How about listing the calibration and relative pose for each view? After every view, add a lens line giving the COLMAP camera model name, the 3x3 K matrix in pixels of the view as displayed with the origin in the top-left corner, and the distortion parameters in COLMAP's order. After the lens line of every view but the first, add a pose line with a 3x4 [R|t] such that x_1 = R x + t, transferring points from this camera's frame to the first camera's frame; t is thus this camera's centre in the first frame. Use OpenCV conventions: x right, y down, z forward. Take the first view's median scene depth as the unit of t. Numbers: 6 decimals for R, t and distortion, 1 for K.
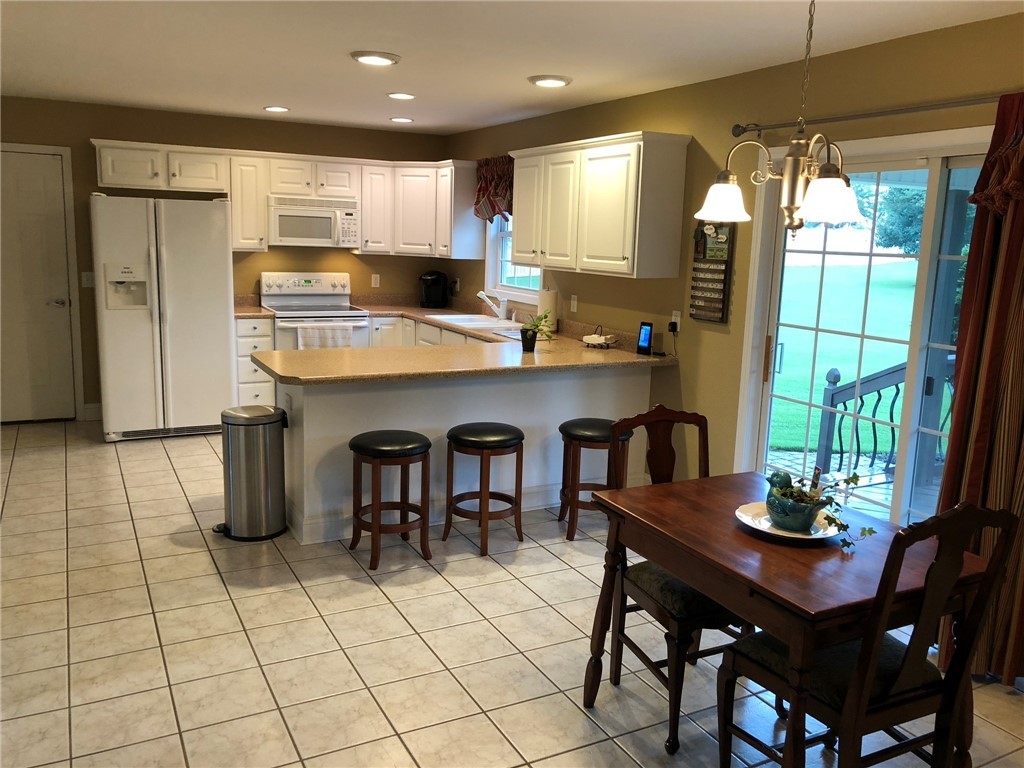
lens RADIAL K [[840.2, 0, 515.9], [0, 840.2, 387.5], [0, 0, 1]] dist [0.015248, 0.001293]
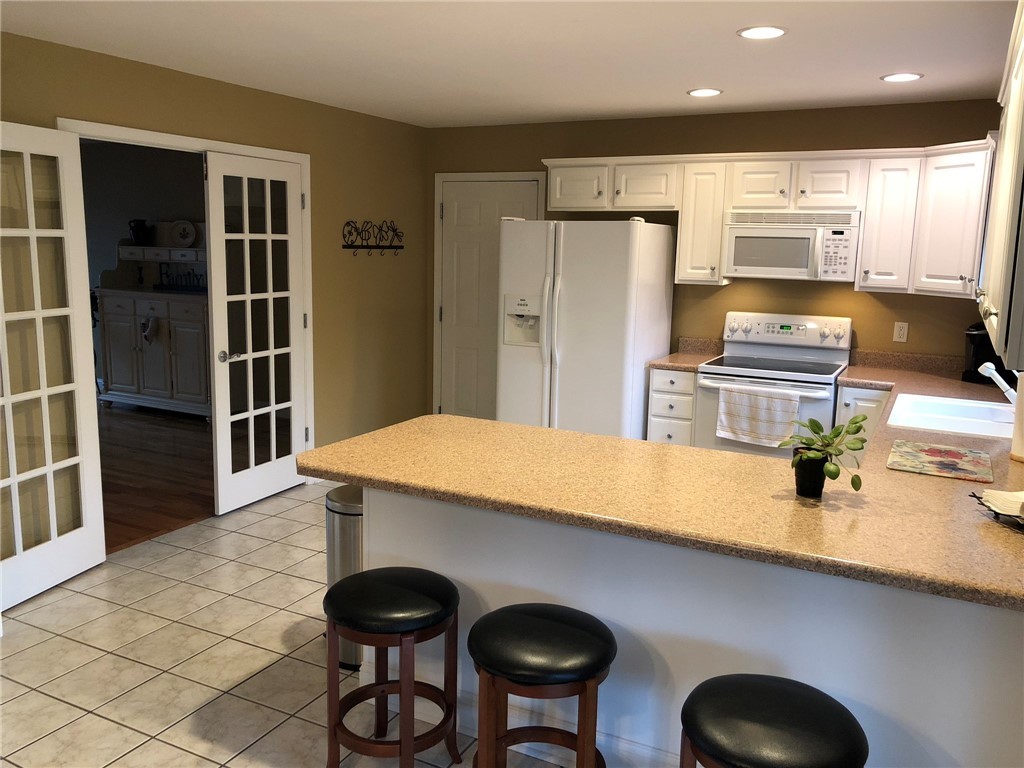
lens RADIAL K [[840.2, 0, 513.9], [0, 840.2, 384.6], [0, 0, 1]] dist [0.015248, 0.001293]
pose [[0.574312, 0.113687, -0.810704, 0.224745], [-0.150558, 0.988086, 0.031904, -0.069627], [0.804672, 0.103735, 0.584587, 0.420734]]
